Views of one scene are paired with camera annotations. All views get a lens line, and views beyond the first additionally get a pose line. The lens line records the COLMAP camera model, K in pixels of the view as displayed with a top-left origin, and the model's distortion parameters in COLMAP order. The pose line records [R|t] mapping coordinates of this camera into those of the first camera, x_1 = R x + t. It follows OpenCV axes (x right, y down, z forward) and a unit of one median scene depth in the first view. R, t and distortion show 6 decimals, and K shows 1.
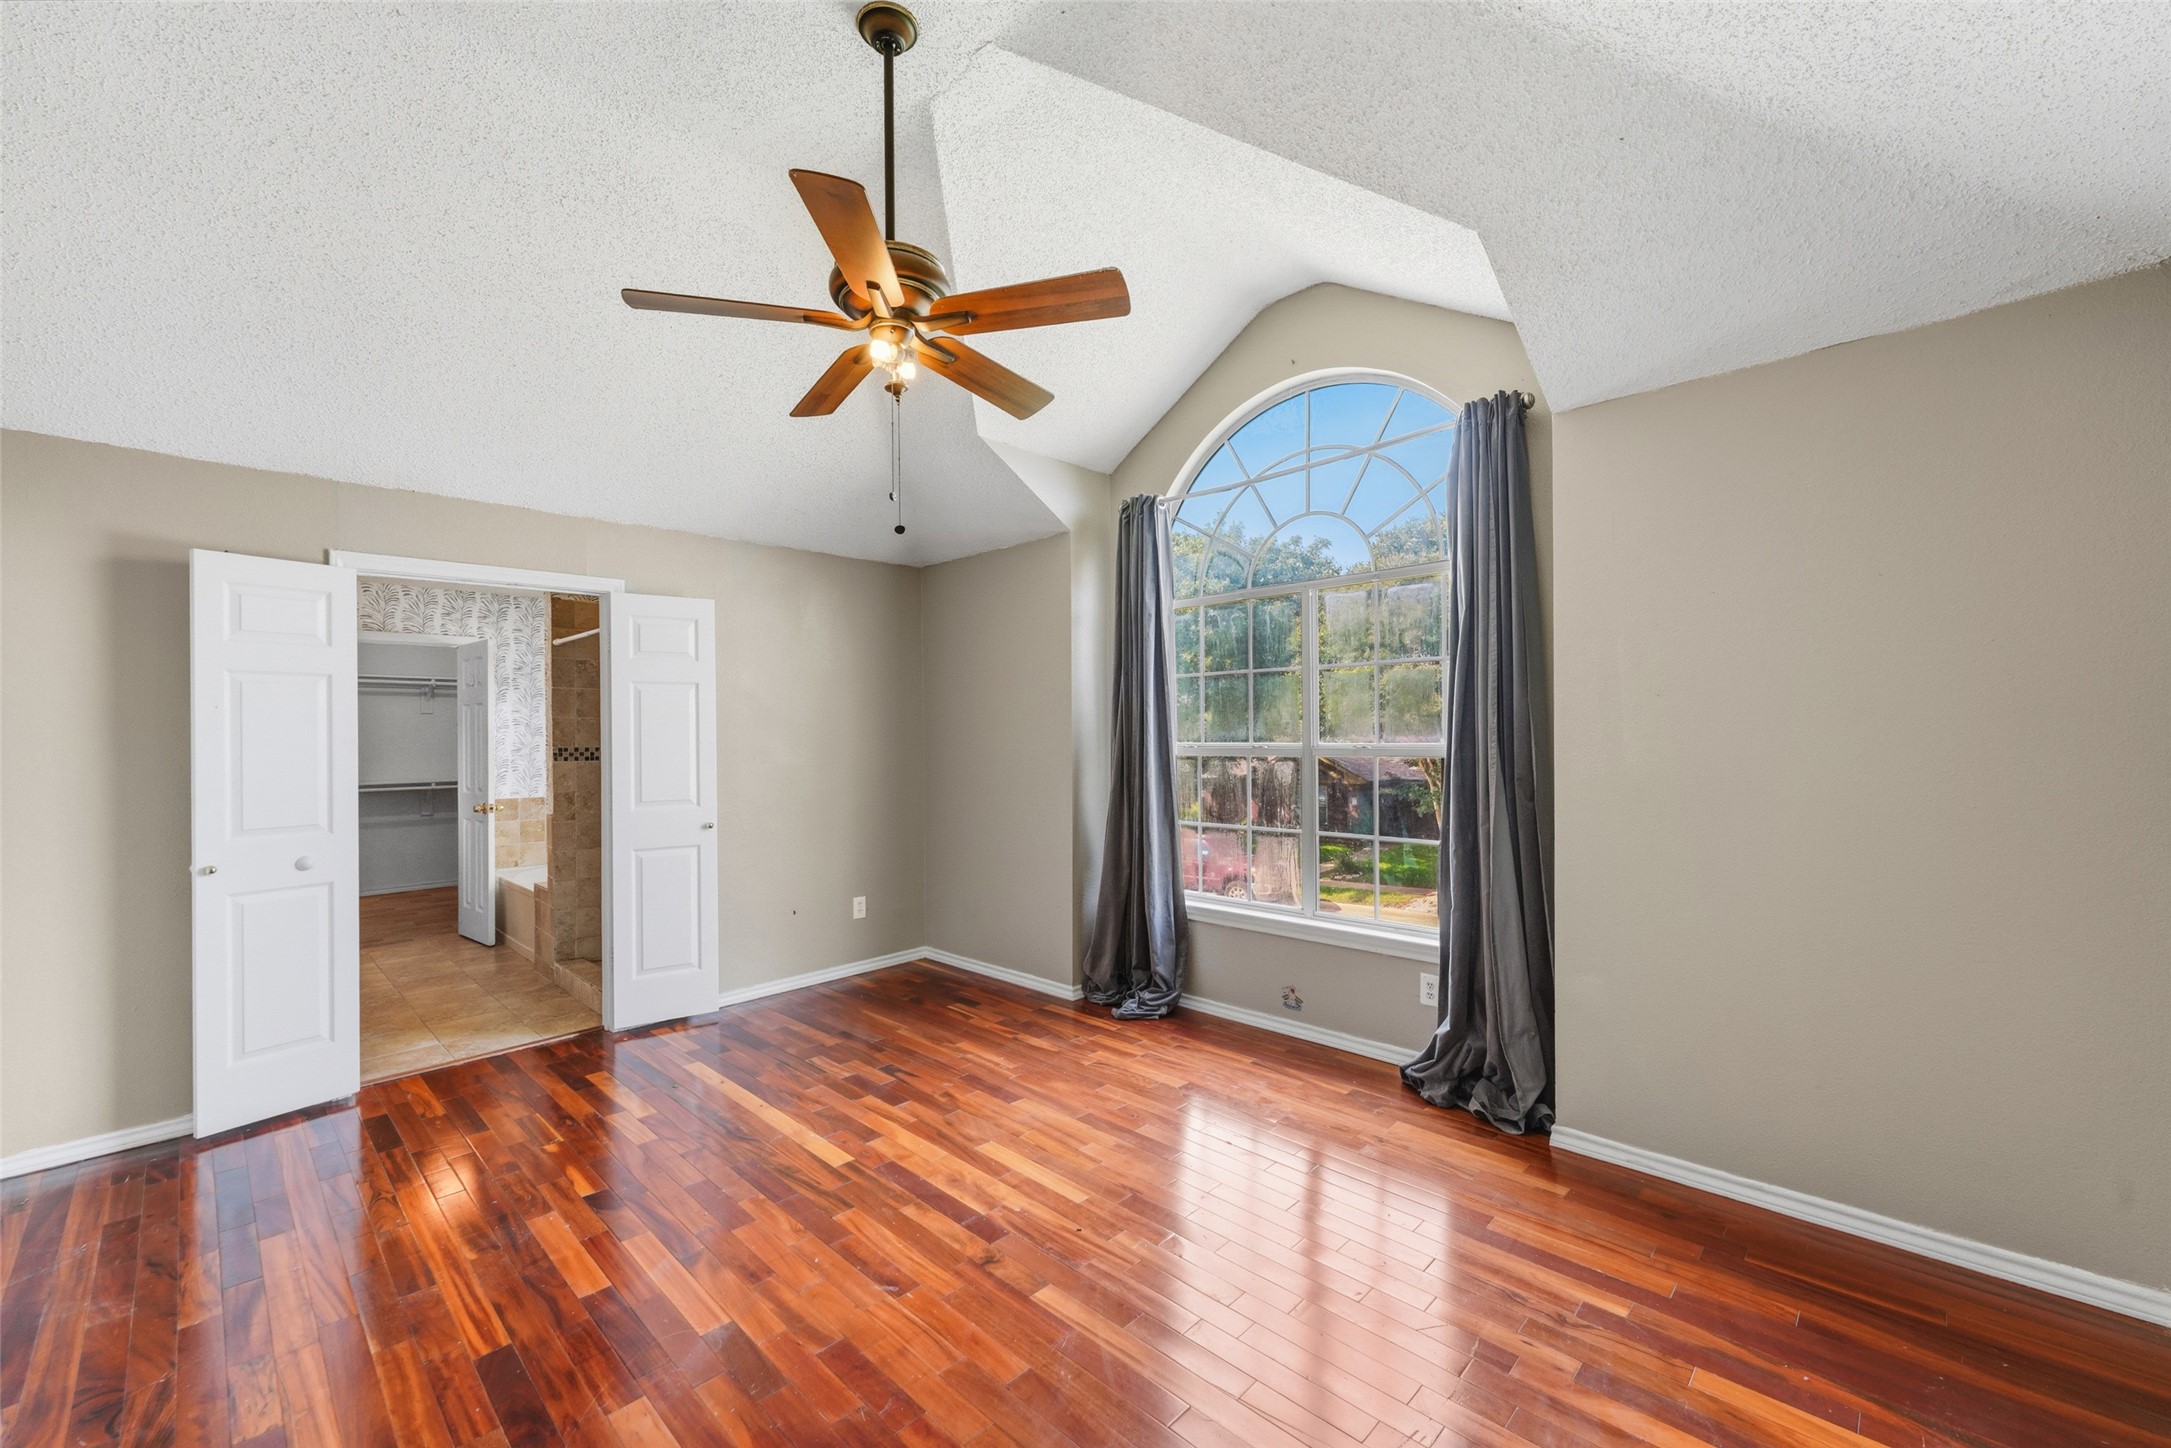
lens RADIAL K [[865.3, 0, 1072.1], [0, 865.3, 725.6], [0, 0, 1]] dist [0.002345, -0.000782]
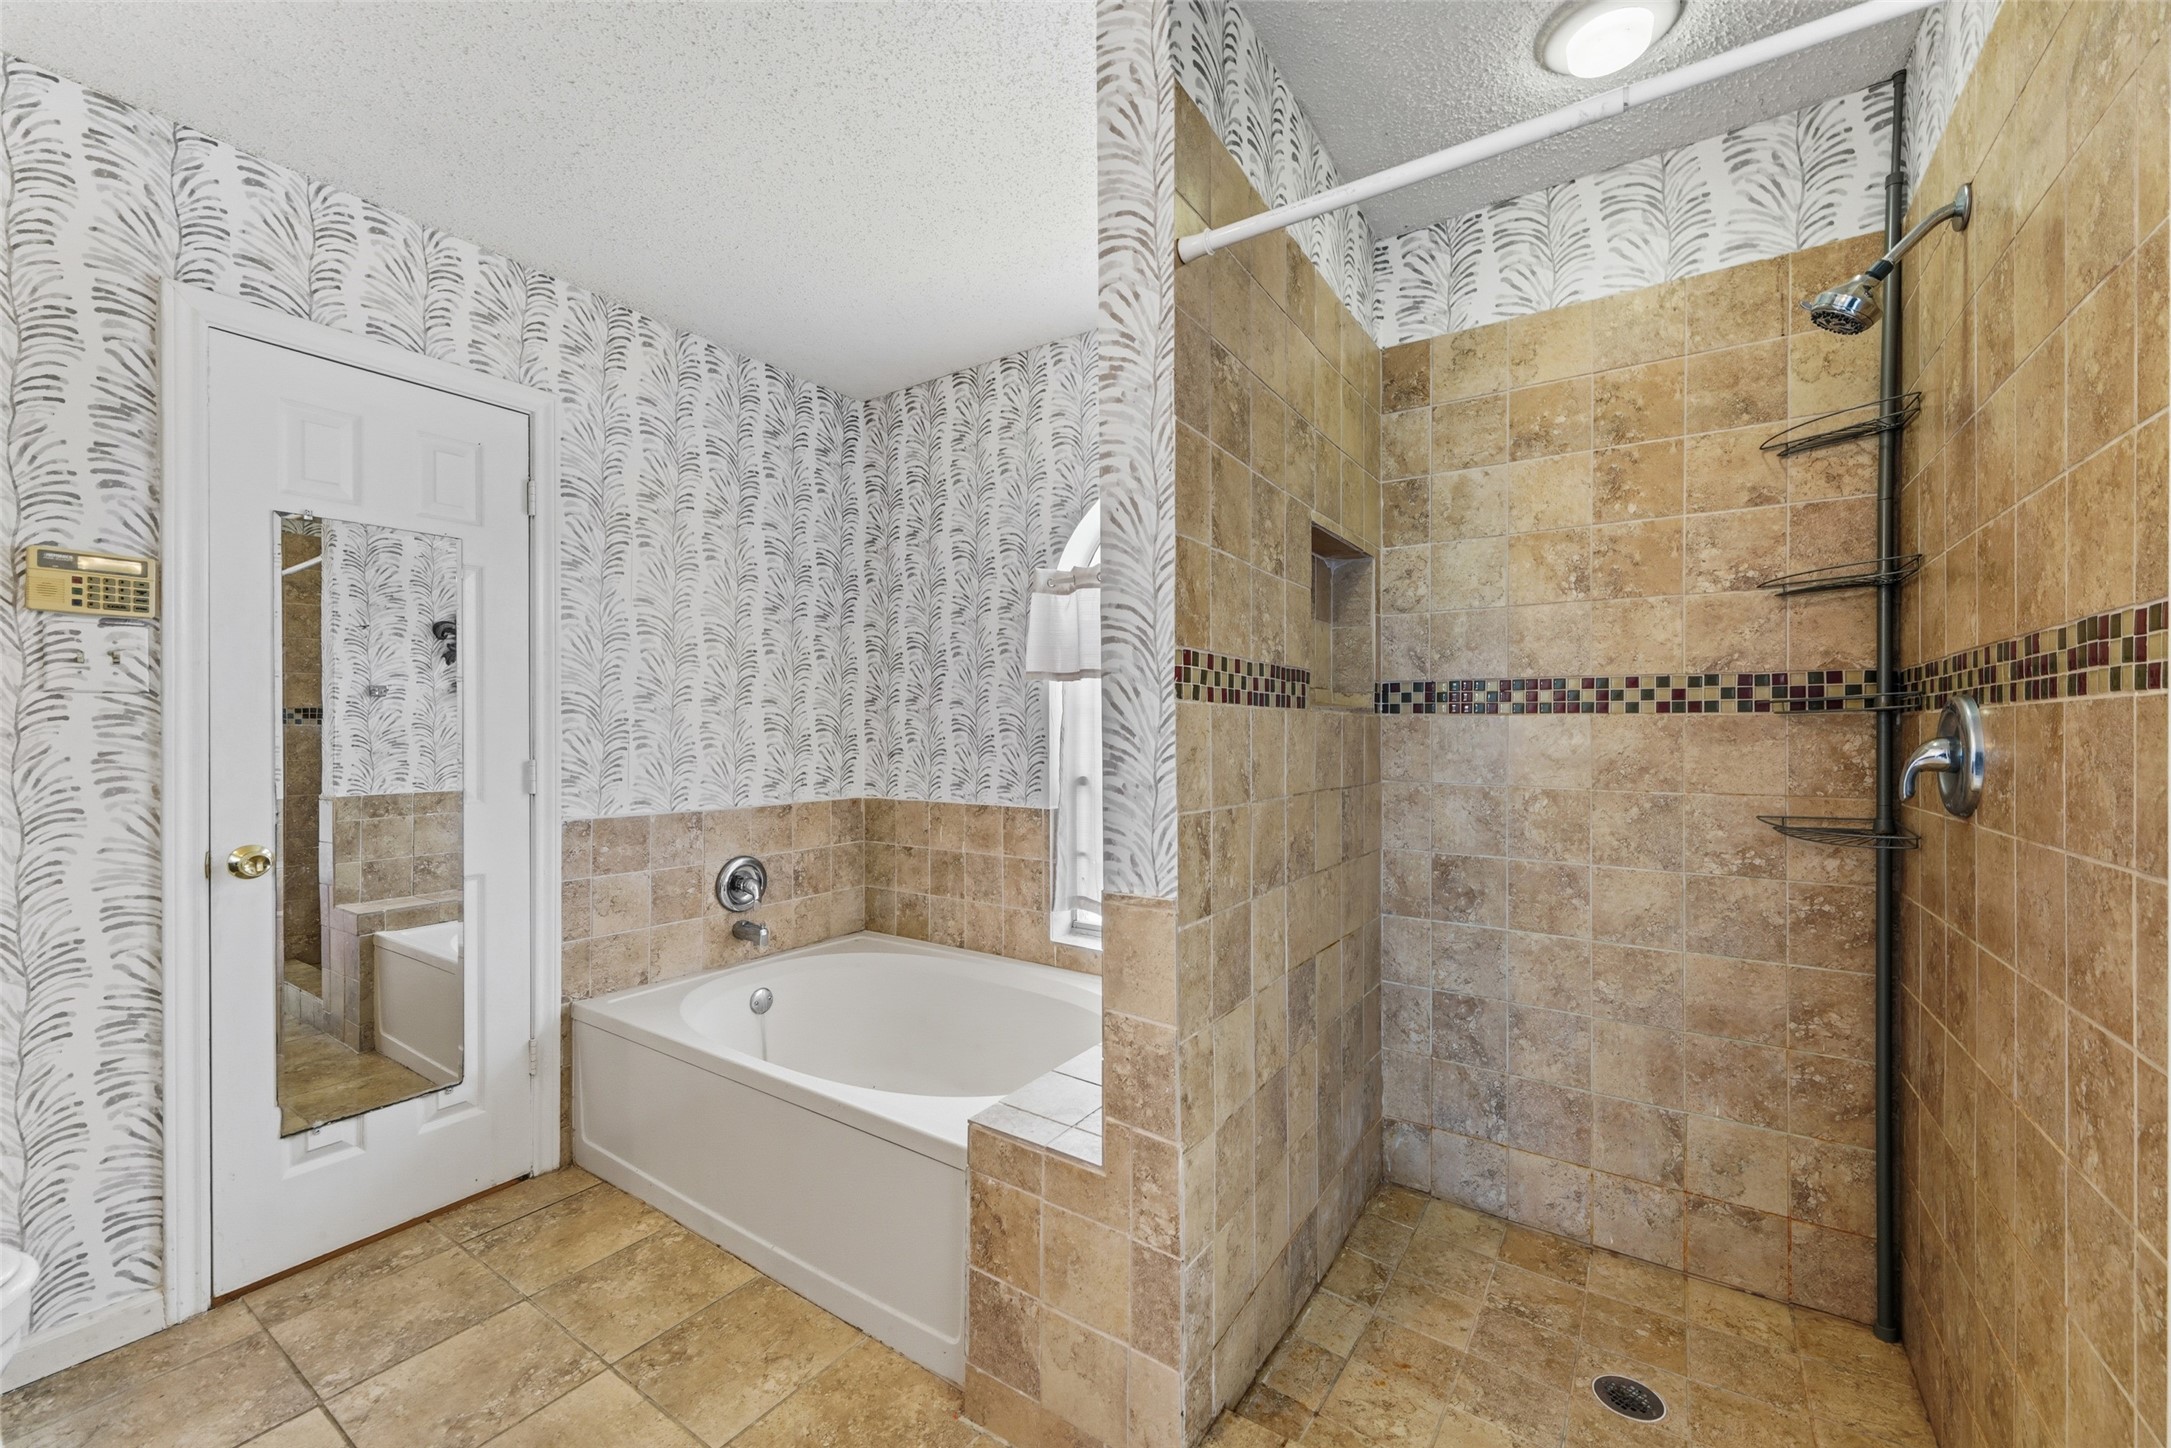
lens RADIAL K [[865.3, 0, 1083.0], [0, 865.3, 728.6], [0, 0, 1]] dist [0.002345, -0.000782]
pose [[0.984167, 0.014274, 0.176669, -0.550765], [-0.015747, 0.999852, 0.006942, 0.040241], [-0.176543, -0.009614, 0.984246, 0.609814]]
